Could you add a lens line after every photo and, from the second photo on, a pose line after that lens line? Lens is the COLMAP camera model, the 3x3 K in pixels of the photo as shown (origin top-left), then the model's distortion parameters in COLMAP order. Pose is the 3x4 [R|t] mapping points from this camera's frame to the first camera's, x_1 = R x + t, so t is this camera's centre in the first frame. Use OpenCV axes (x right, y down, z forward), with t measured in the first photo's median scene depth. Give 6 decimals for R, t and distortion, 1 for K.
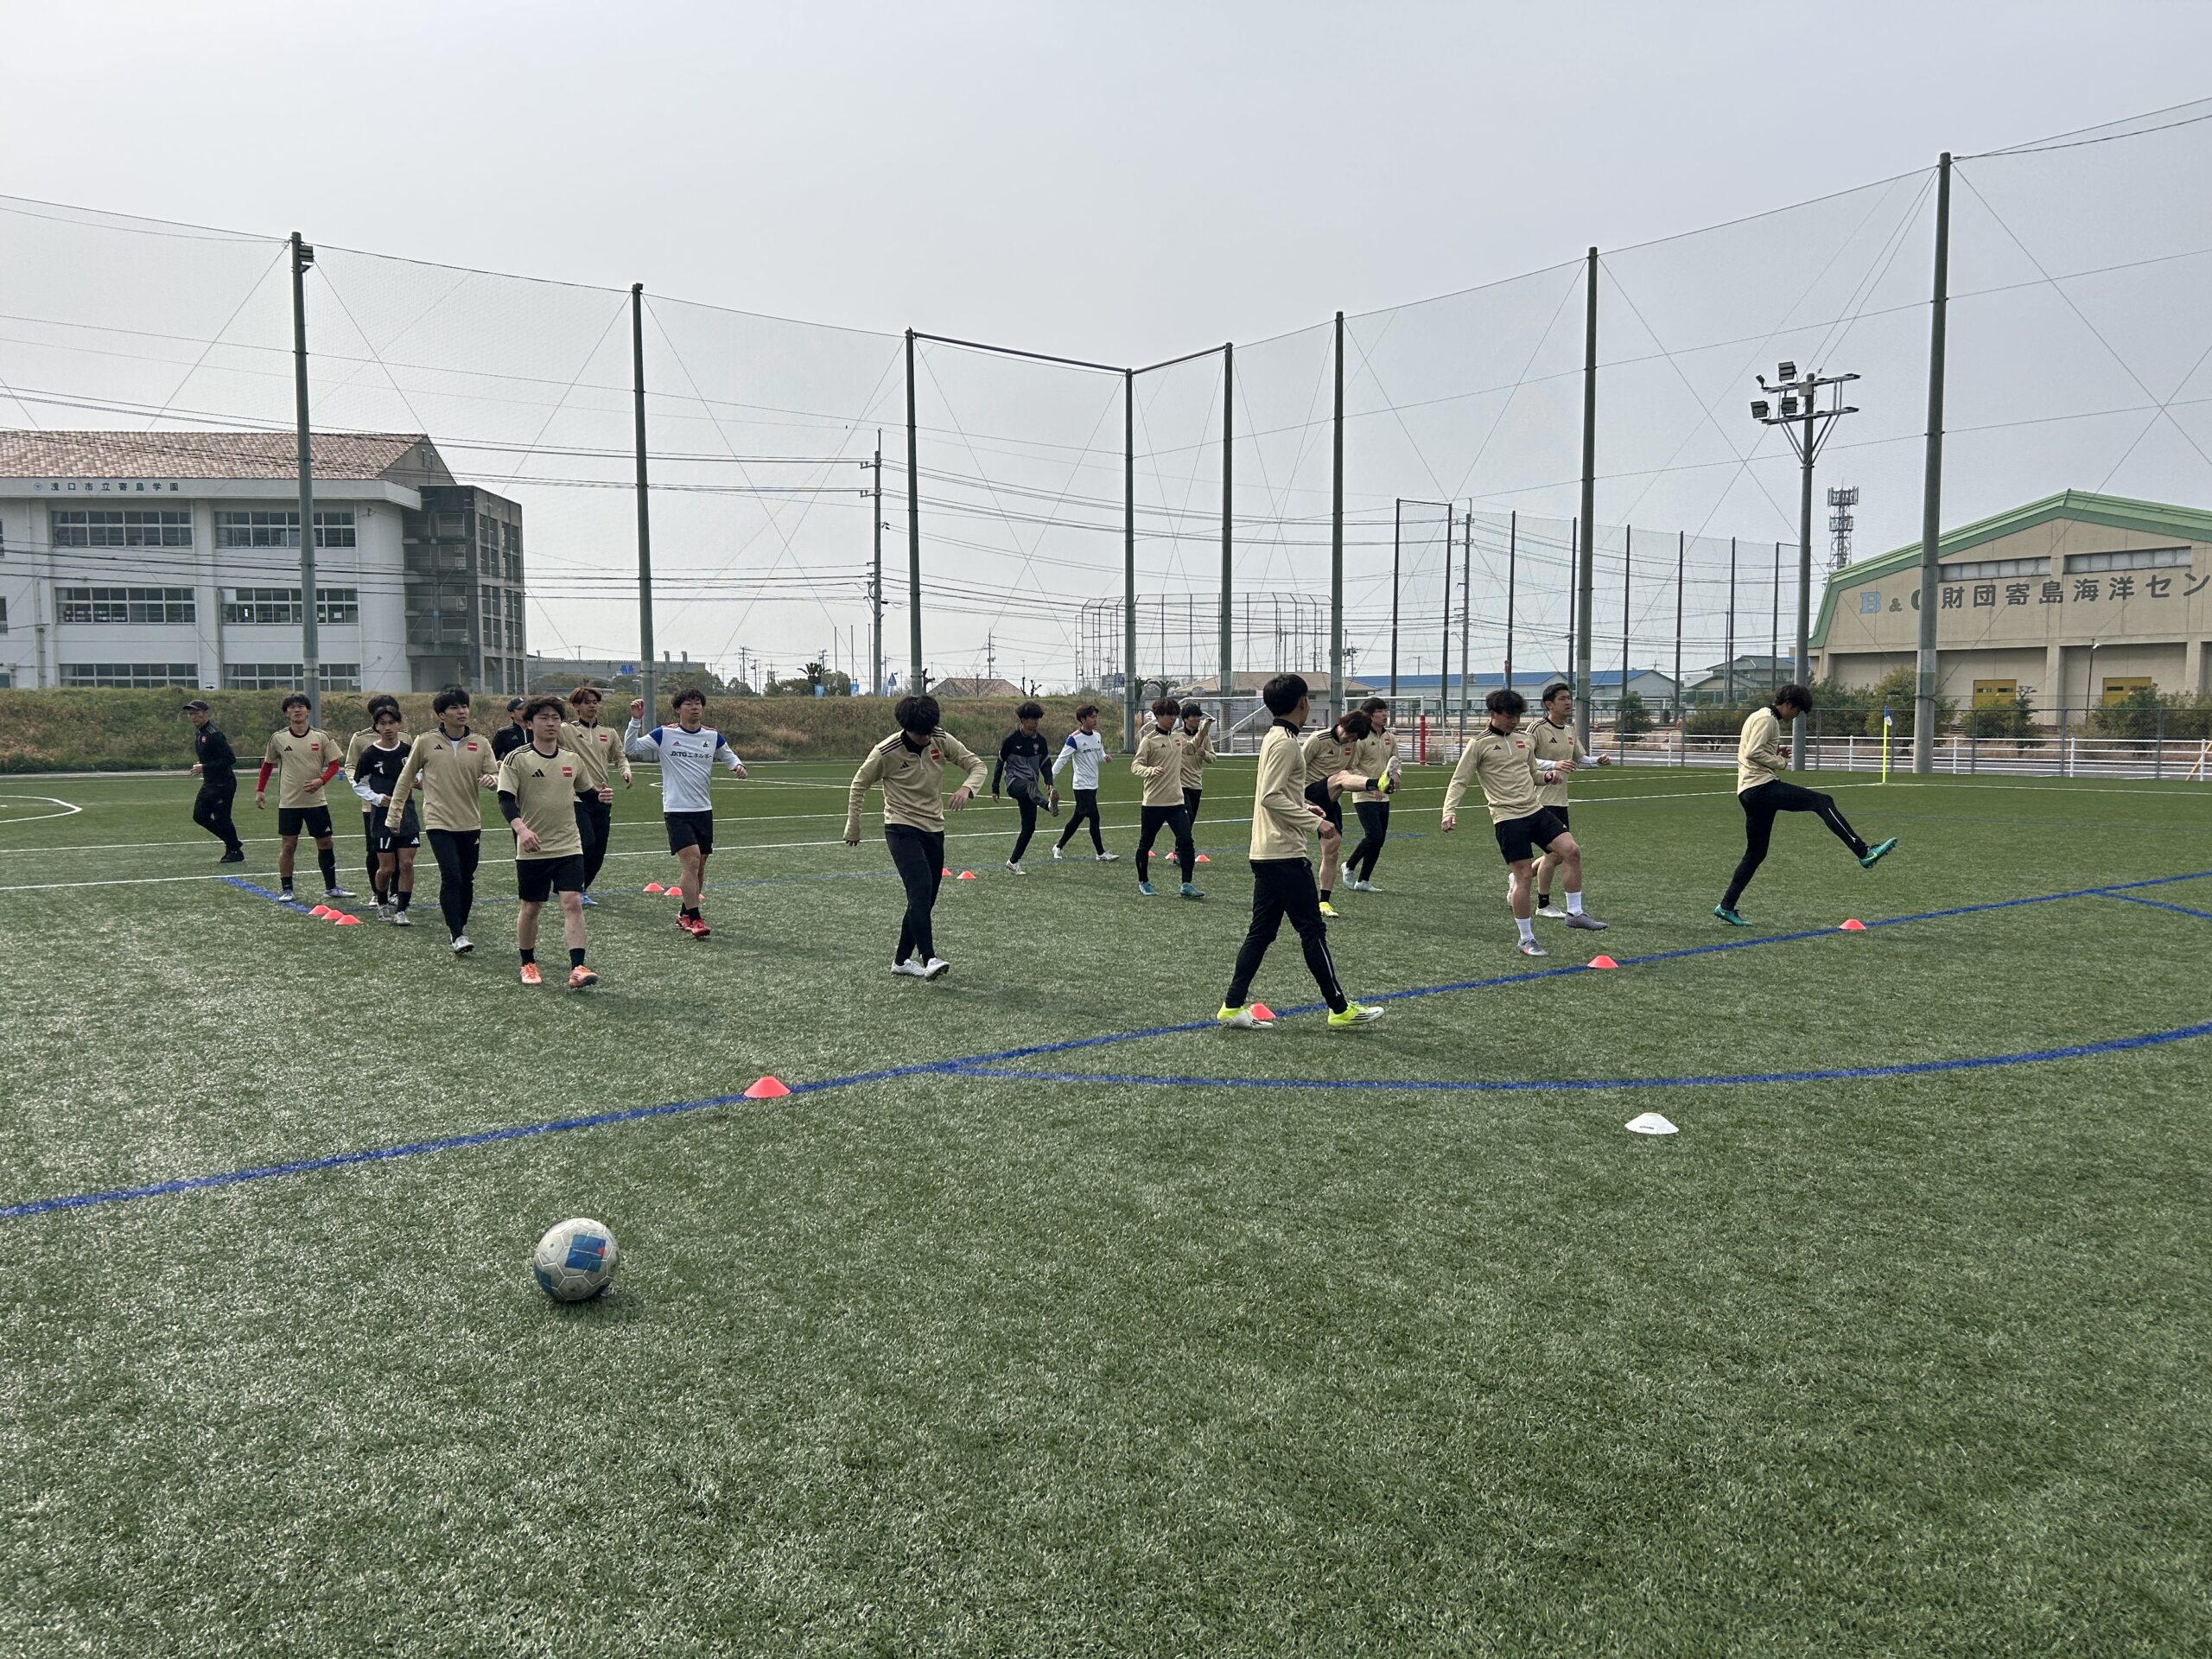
lens RADIAL K [[1656.8, 0, 1107.7], [0, 1656.8, 827.7], [0, 0, 1]] dist [0.050840, -0.053357]
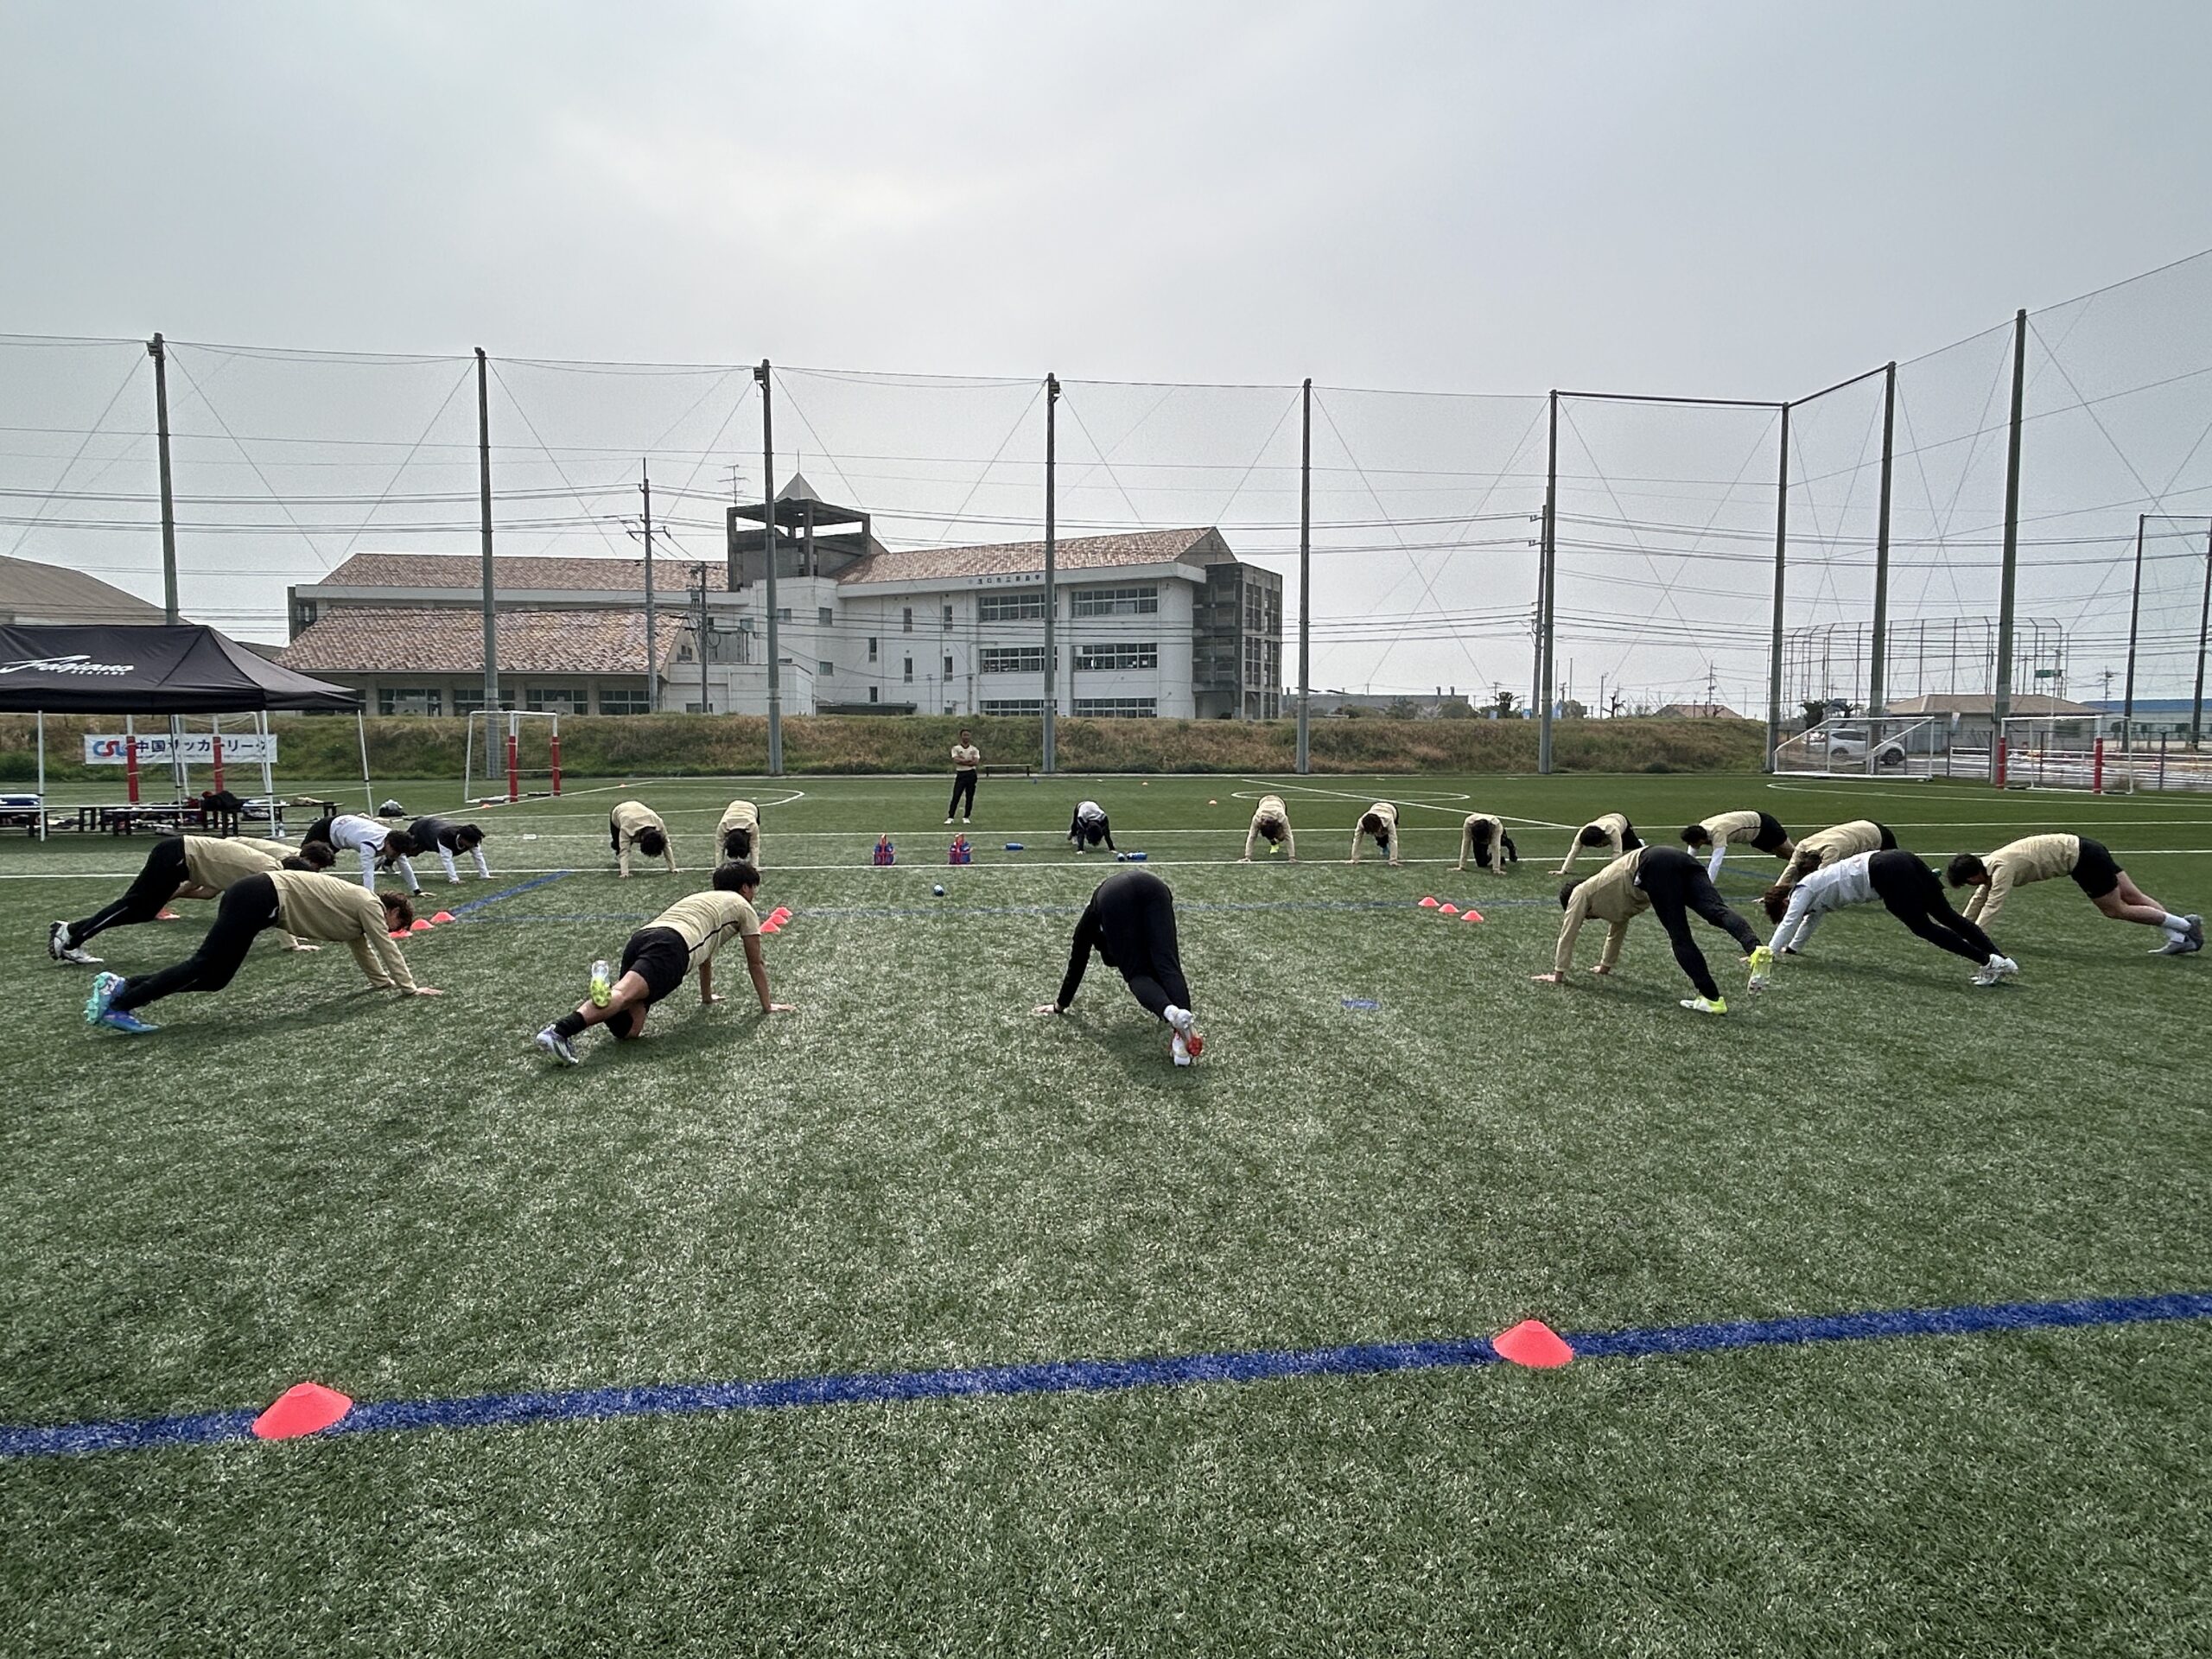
lens RADIAL K [[1270.9, 0, 1114.3], [0, 1270.9, 832.2], [0, 0, 1]] dist [-0.001201, -0.003952]
pose [[0.866262, 0.040559, -0.497941, 0.043373], [-0.037064, 0.999170, 0.016907, -0.004698], [0.498214, 0.003810, 0.867046, 0.082272]]
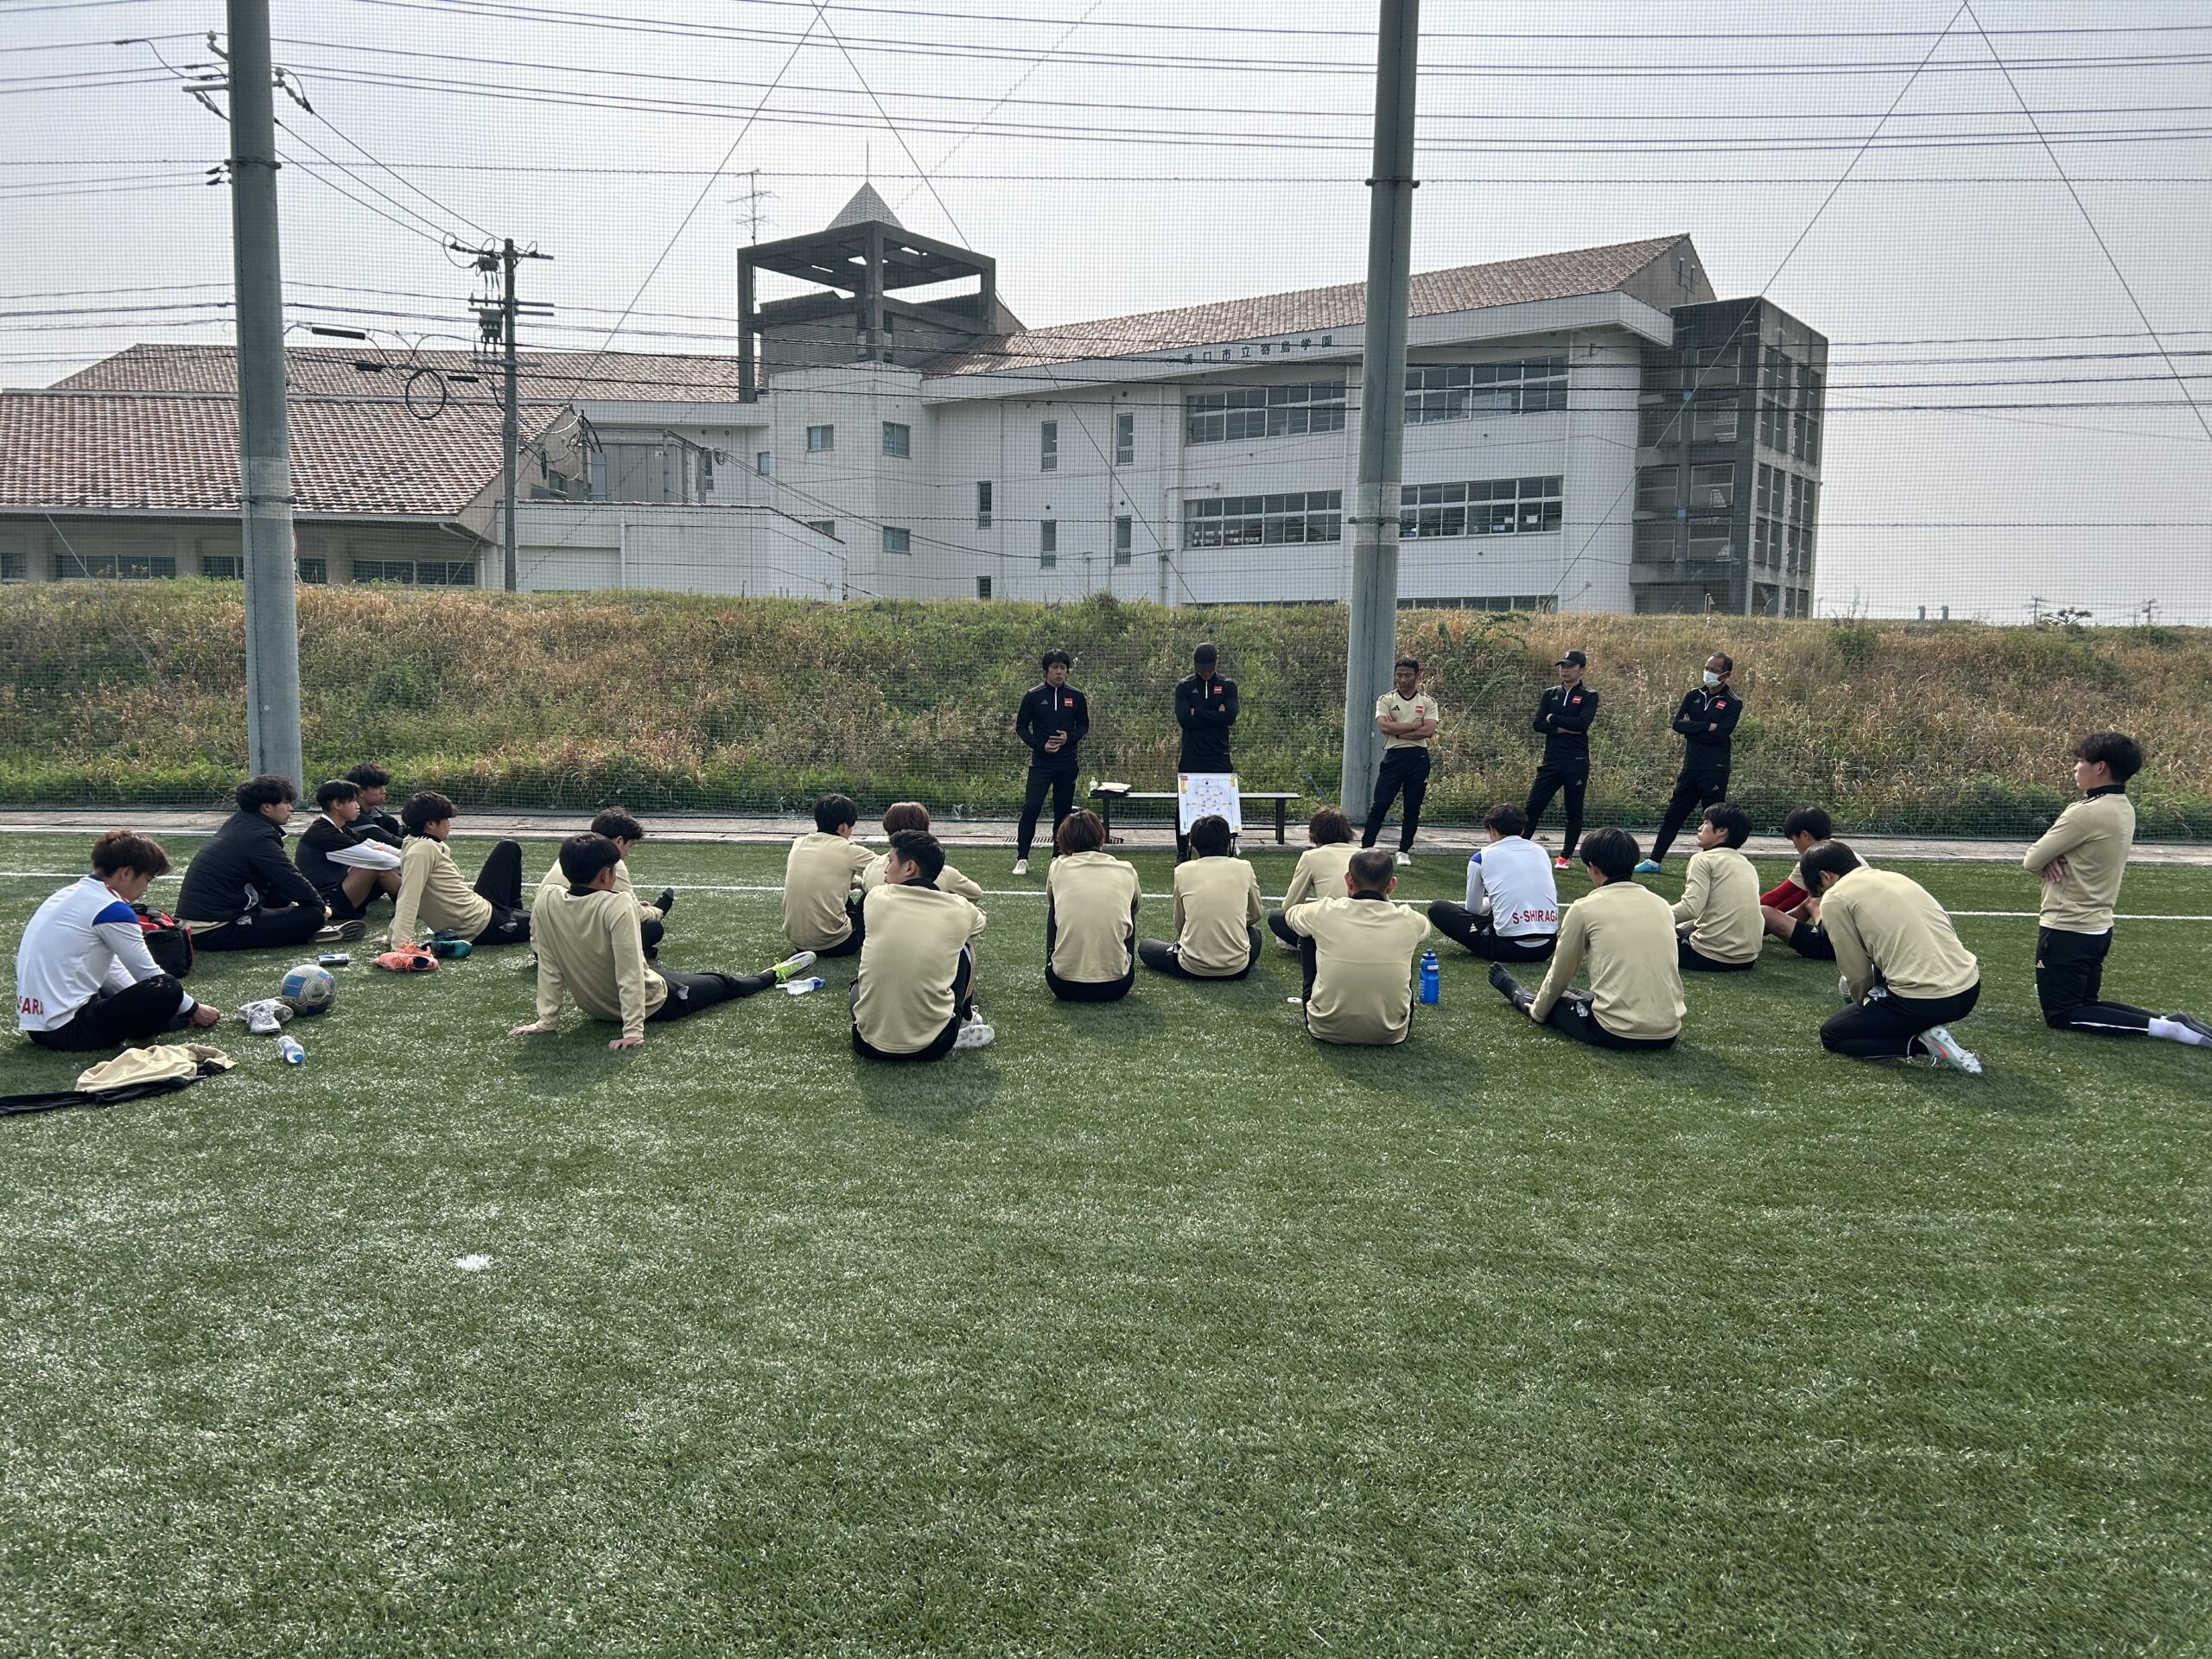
lens RADIAL K [[1656.8, 0, 1112.6], [0, 1656.8, 835.7], [0, 0, 1]] dist [0.050840, -0.053357]
pose [[0.773353, 0.075968, -0.629408, -0.174039], [-0.060490, 0.997107, 0.046024, -0.025887], [0.631083, 0.002480, 0.775711, 0.403154]]
